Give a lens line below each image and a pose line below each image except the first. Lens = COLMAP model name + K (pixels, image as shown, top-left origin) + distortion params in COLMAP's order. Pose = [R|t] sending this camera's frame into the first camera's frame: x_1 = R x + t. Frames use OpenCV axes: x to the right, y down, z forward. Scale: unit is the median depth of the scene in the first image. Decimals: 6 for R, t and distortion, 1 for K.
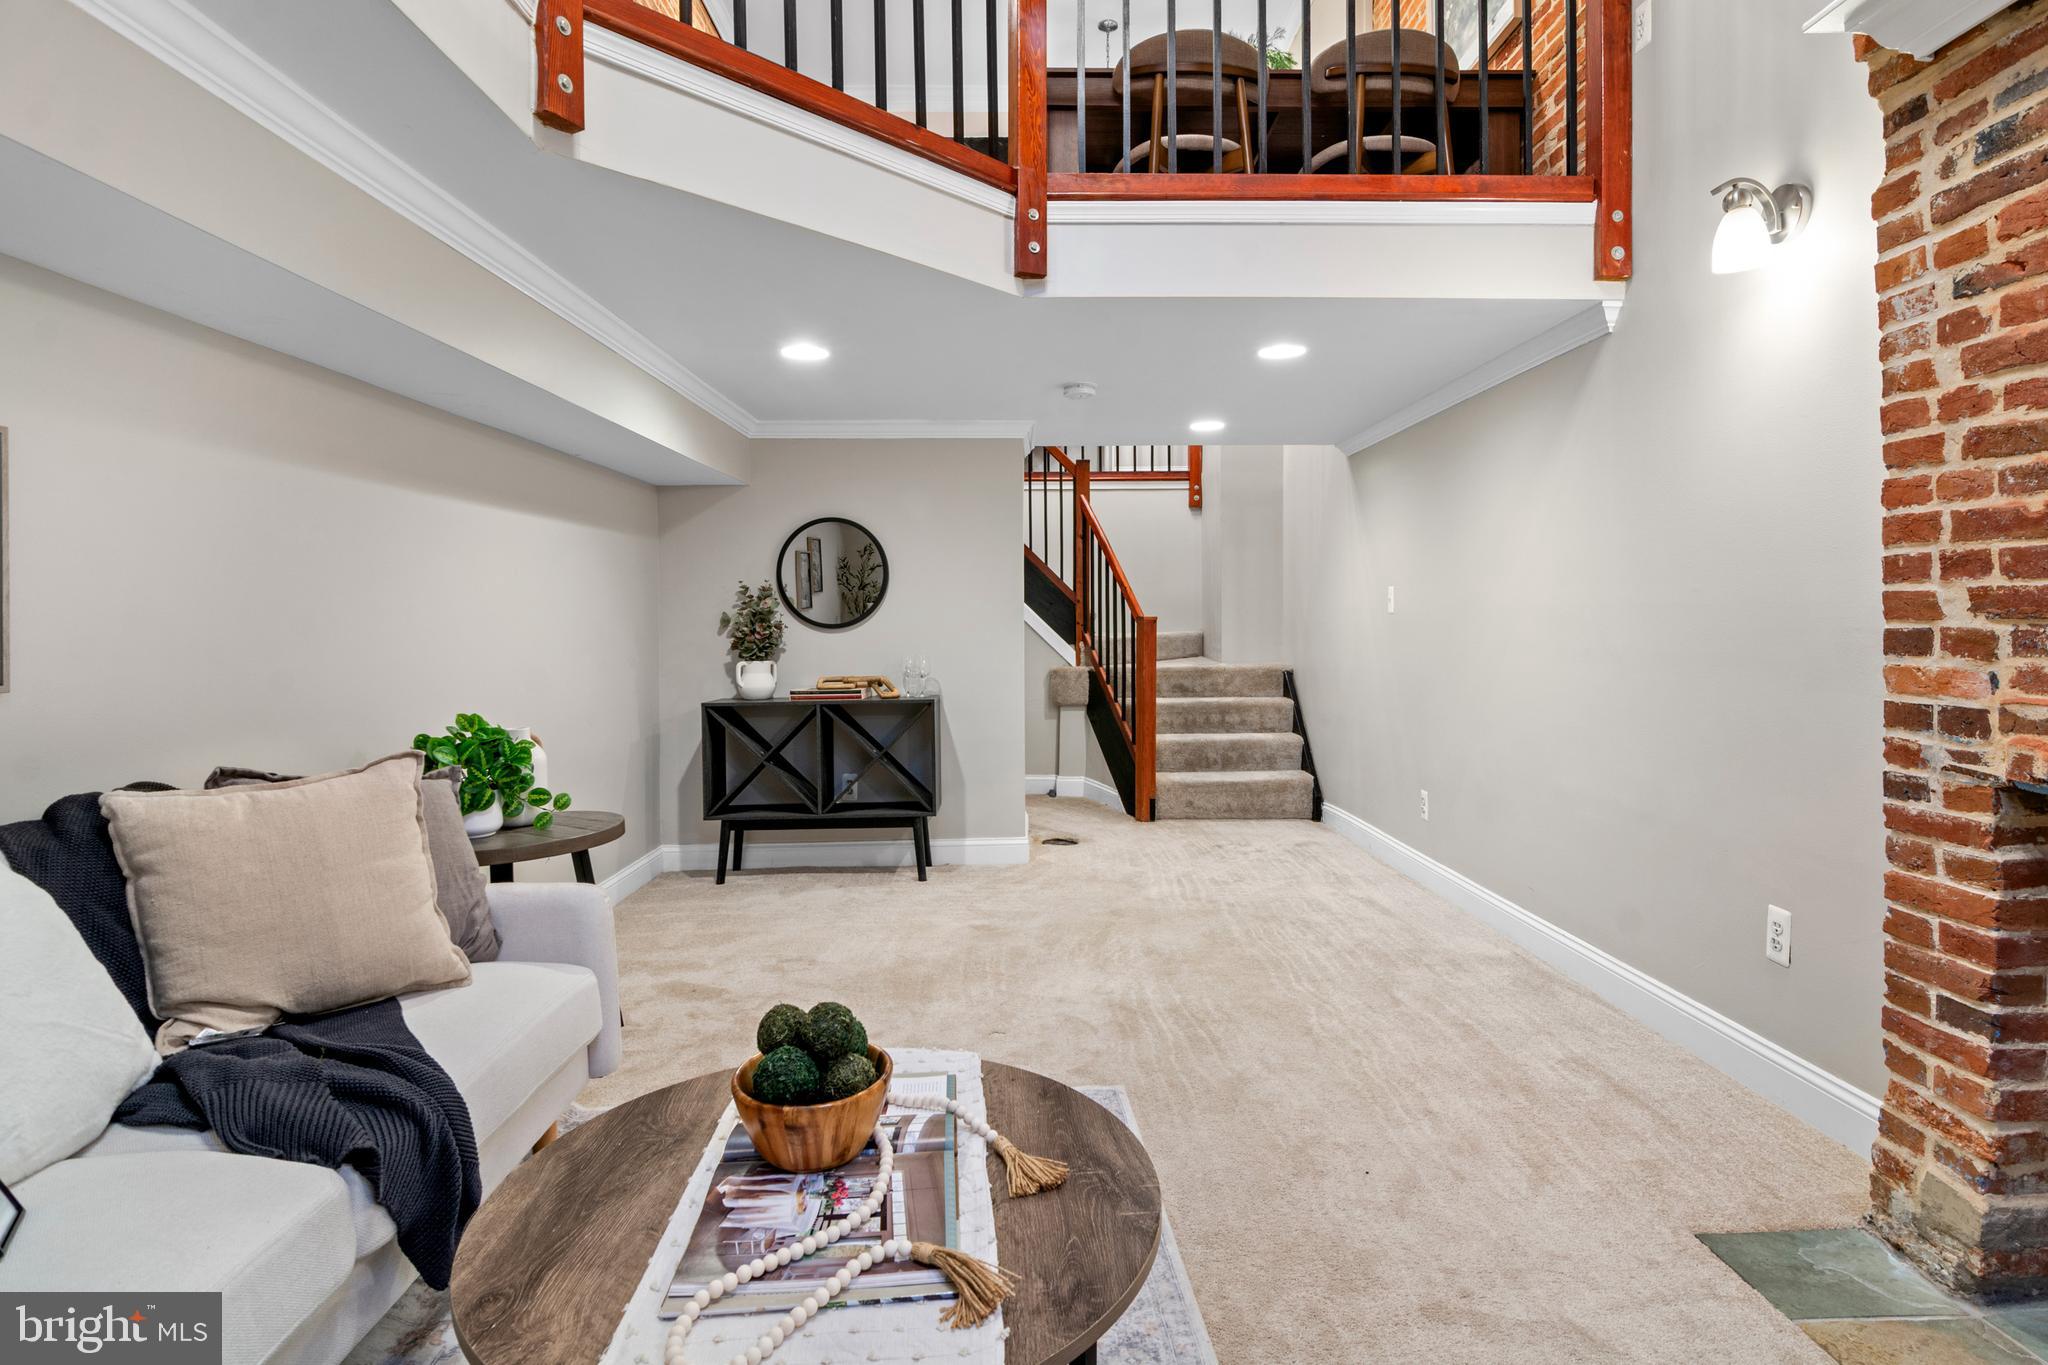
lens RADIAL K [[1023.1, 0, 1018.7], [0, 1023.1, 615.4], [0, 0, 1]] dist [-0.003581, -0.005430]
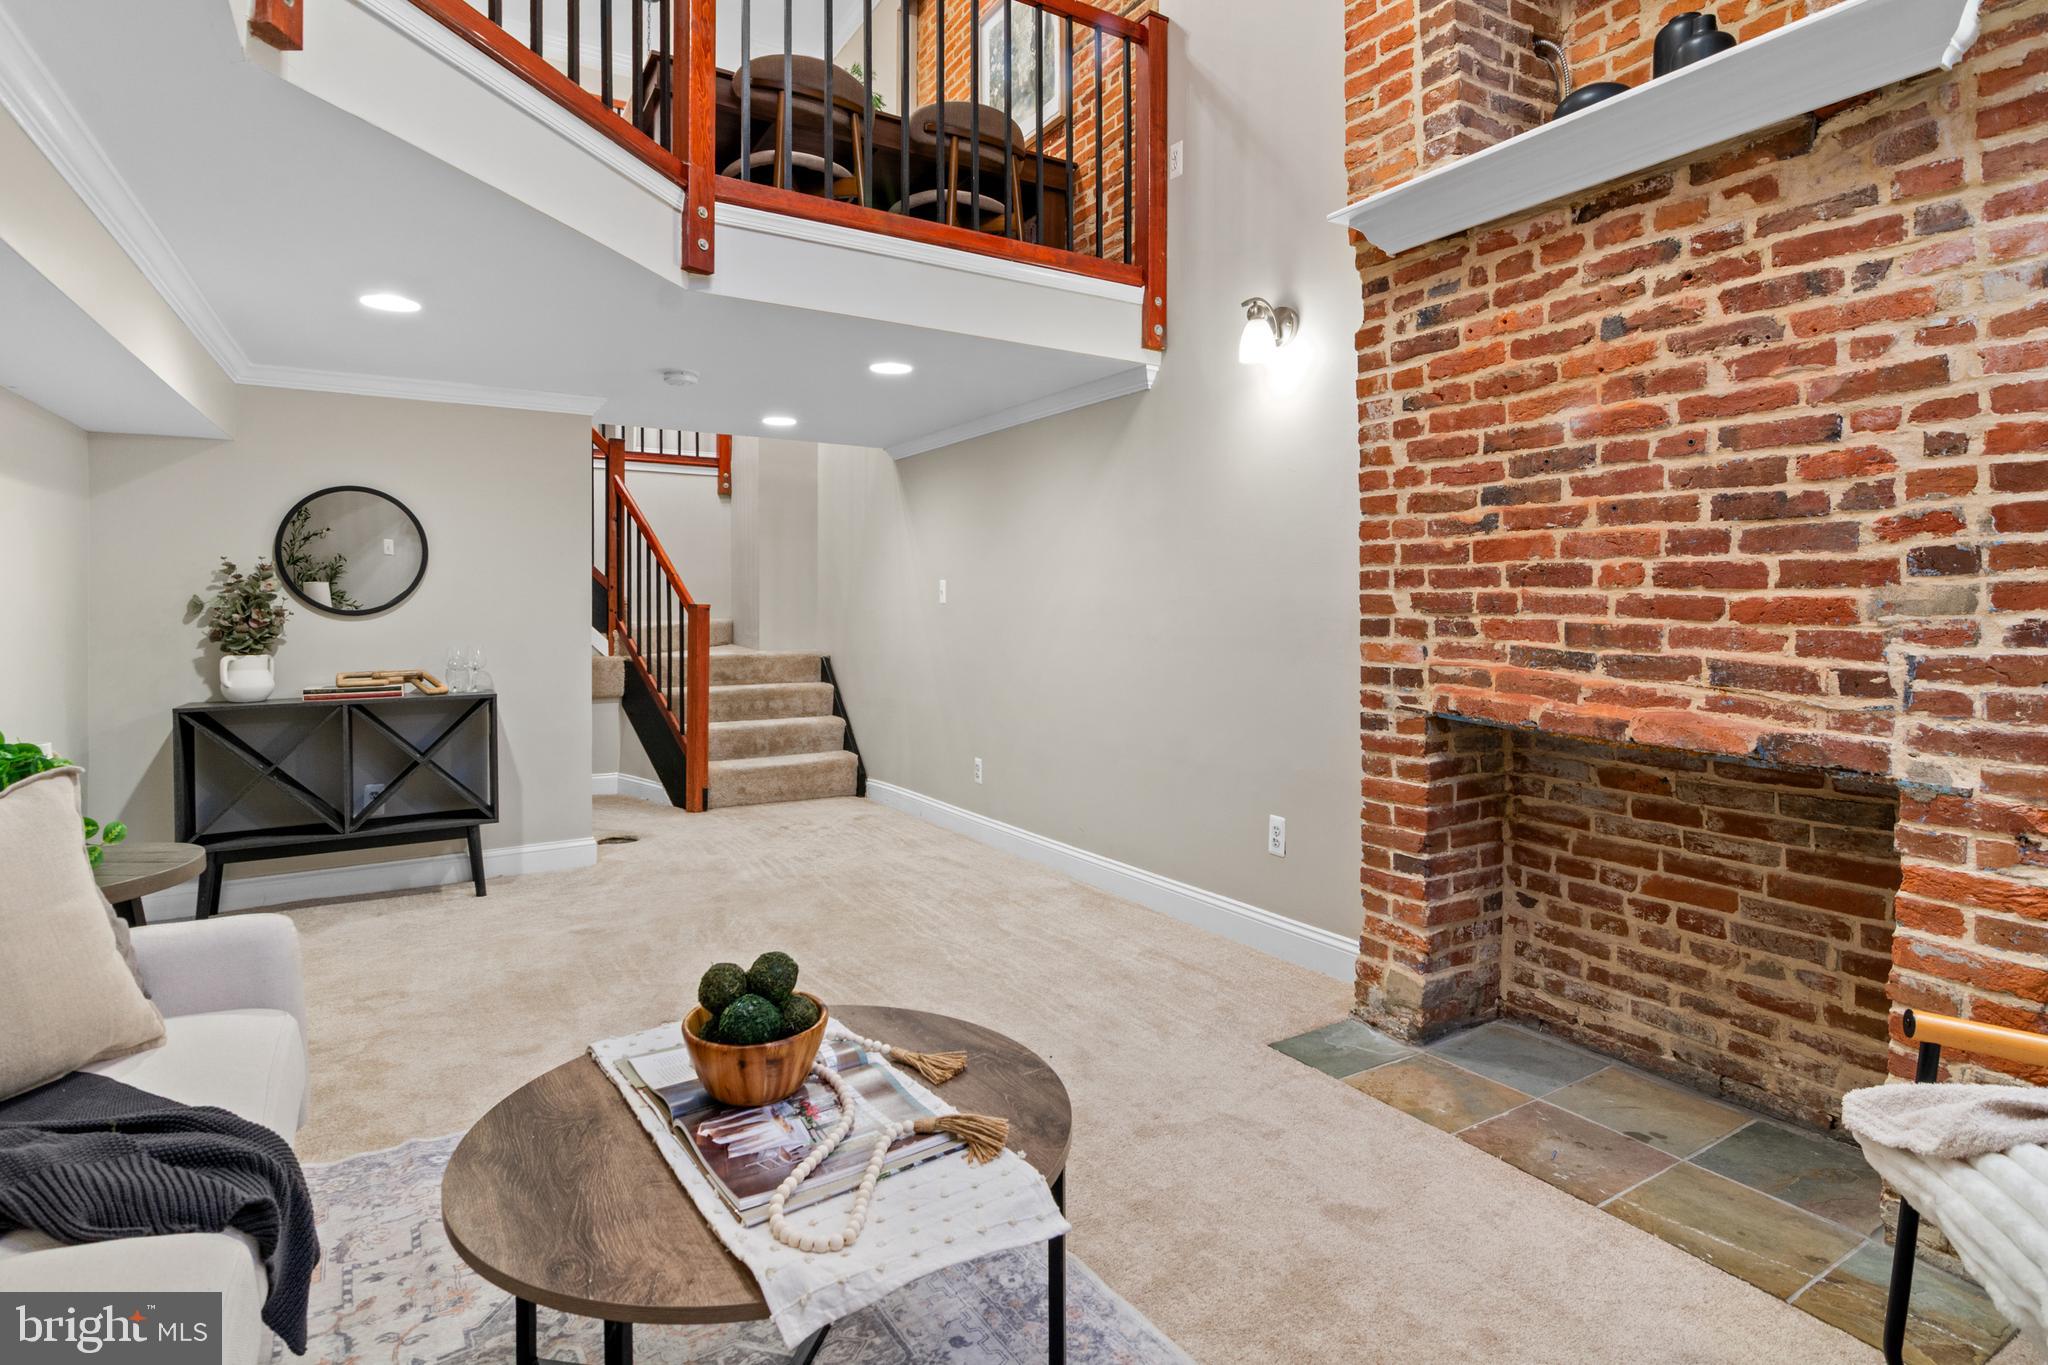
lens RADIAL K [[1038.2, 0, 1022.2], [0, 1038.2, 584.9], [0, 0, 1]] dist [-0.002720, -0.006641]
pose [[0.863192, 0.017530, 0.504571, -0.226630], [-0.008719, 0.999766, -0.019818, -0.001491], [-0.504800, 0.012707, 0.863143, -0.052893]]
